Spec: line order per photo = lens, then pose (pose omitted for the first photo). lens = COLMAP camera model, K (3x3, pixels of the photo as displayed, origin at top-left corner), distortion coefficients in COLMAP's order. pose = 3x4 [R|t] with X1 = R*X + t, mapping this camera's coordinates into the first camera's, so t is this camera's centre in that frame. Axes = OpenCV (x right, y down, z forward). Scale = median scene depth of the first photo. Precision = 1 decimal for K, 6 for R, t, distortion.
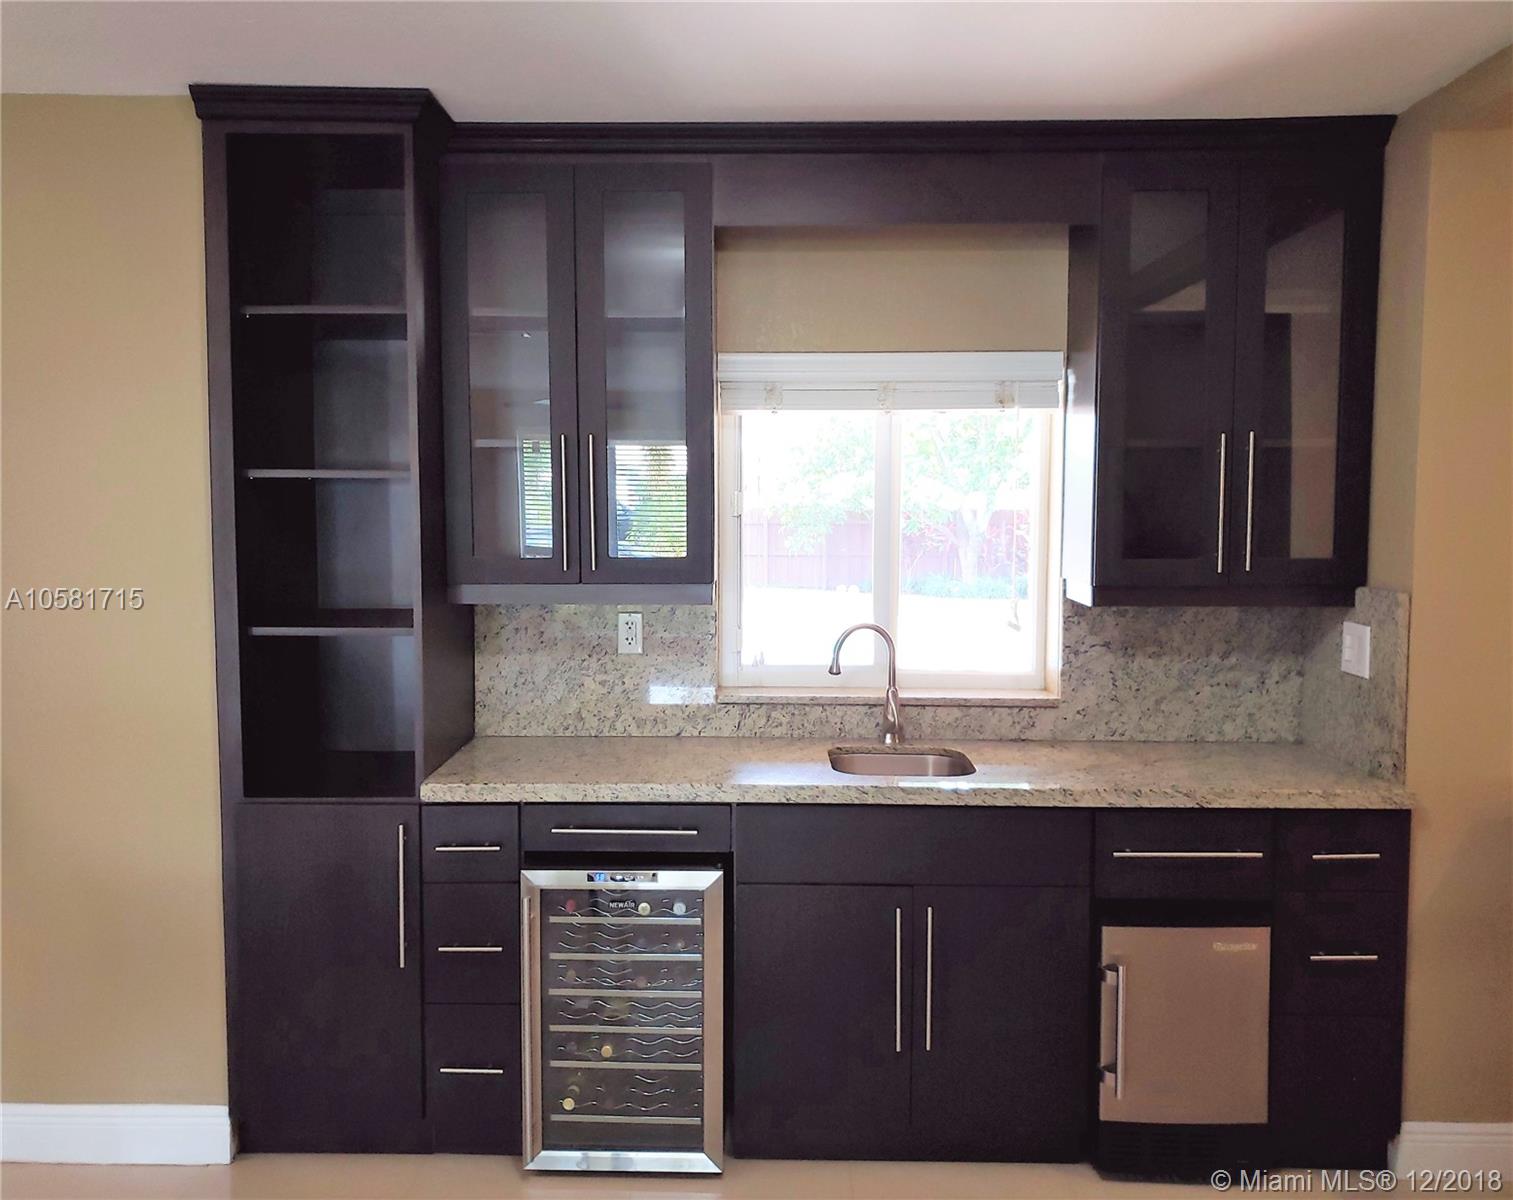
lens RADIAL K [[1230.8, 0, 751.8], [0, 1230.8, 578.5], [0, 0, 1]] dist [0.009474, 0.002489]
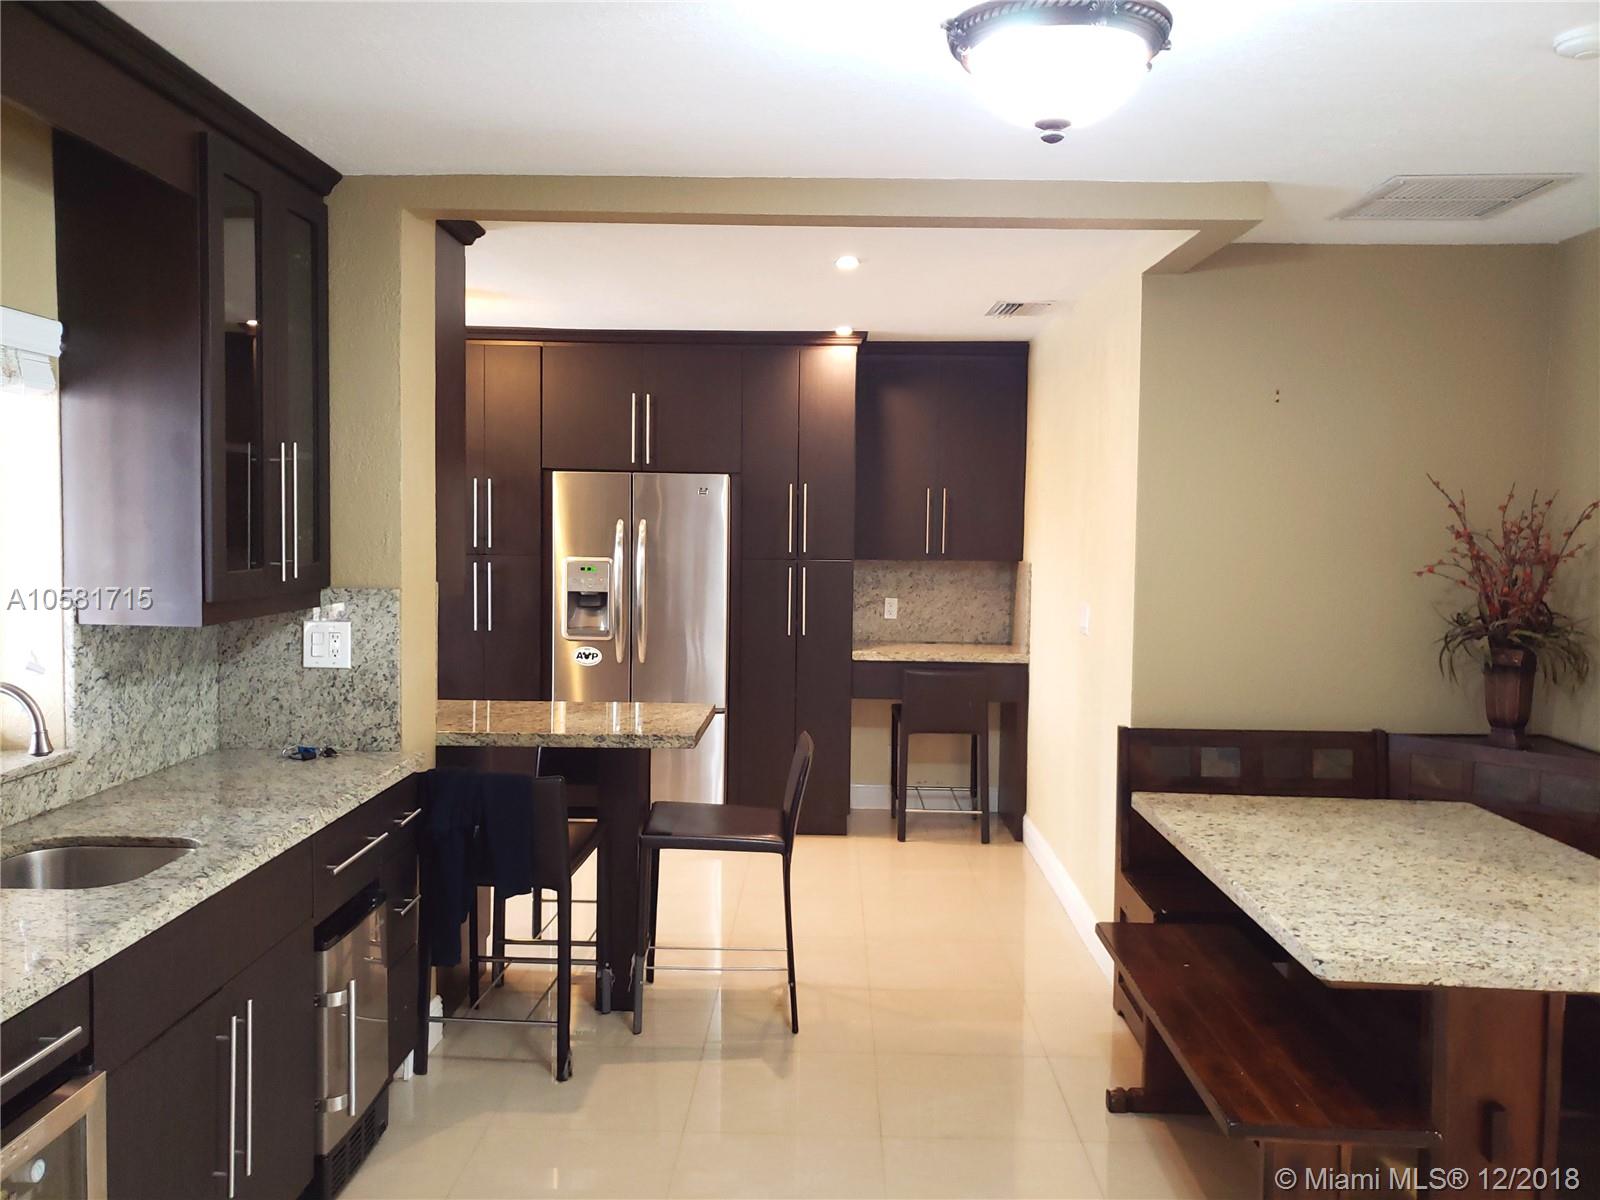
lens RADIAL K [[1239.6, 0, 799.3], [0, 1239.6, 587.3], [0, 0, 1]] dist [0.080708, -0.117623]
pose [[-0.013842, -0.052601, 0.998520, -0.619977], [0.051137, 0.997271, 0.053244, -0.031217], [-0.998596, 0.051799, -0.011114, 0.562881]]
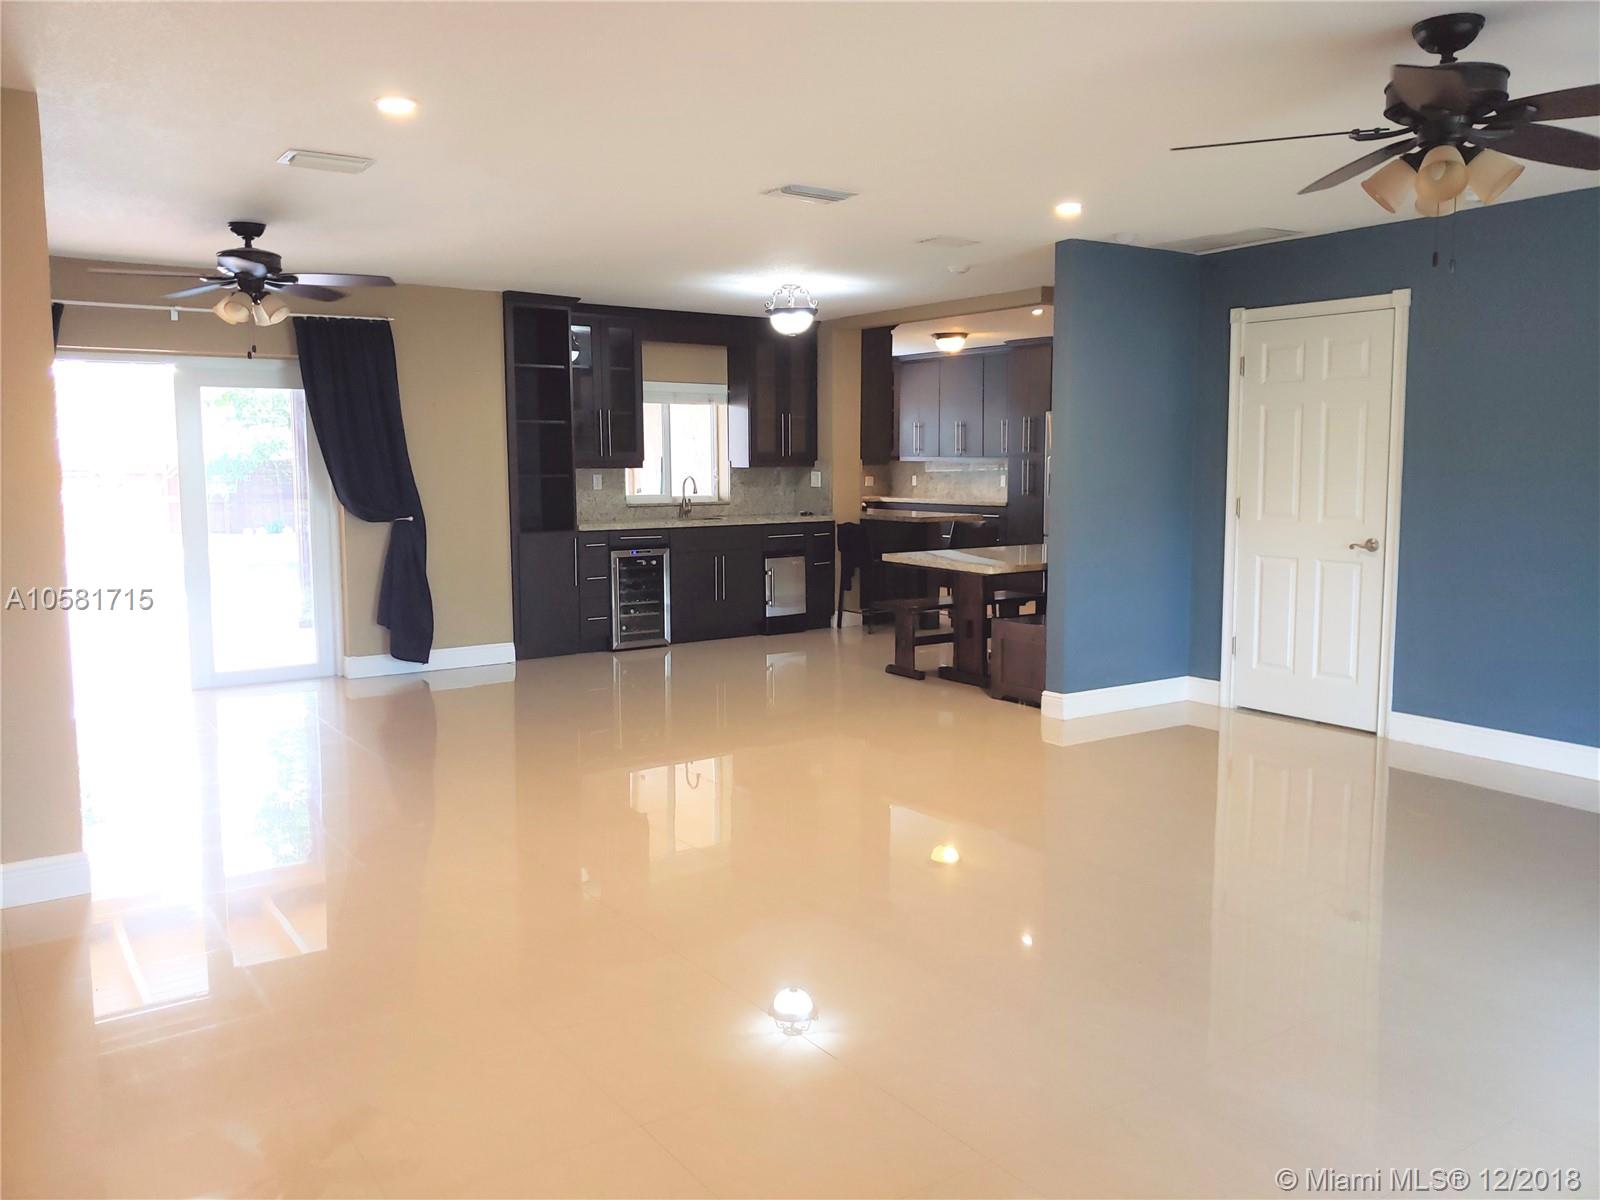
lens RADIAL K [[1228.9, 0, 787.1], [0, 1228.9, 586.7], [0, 0, 1]] dist [0.169183, -0.360200]
pose [[0.807864, -0.066090, 0.585652, -1.506802], [0.044981, 0.997708, 0.050543, 0.171017], [-0.587650, -0.014489, 0.808986, -1.618225]]
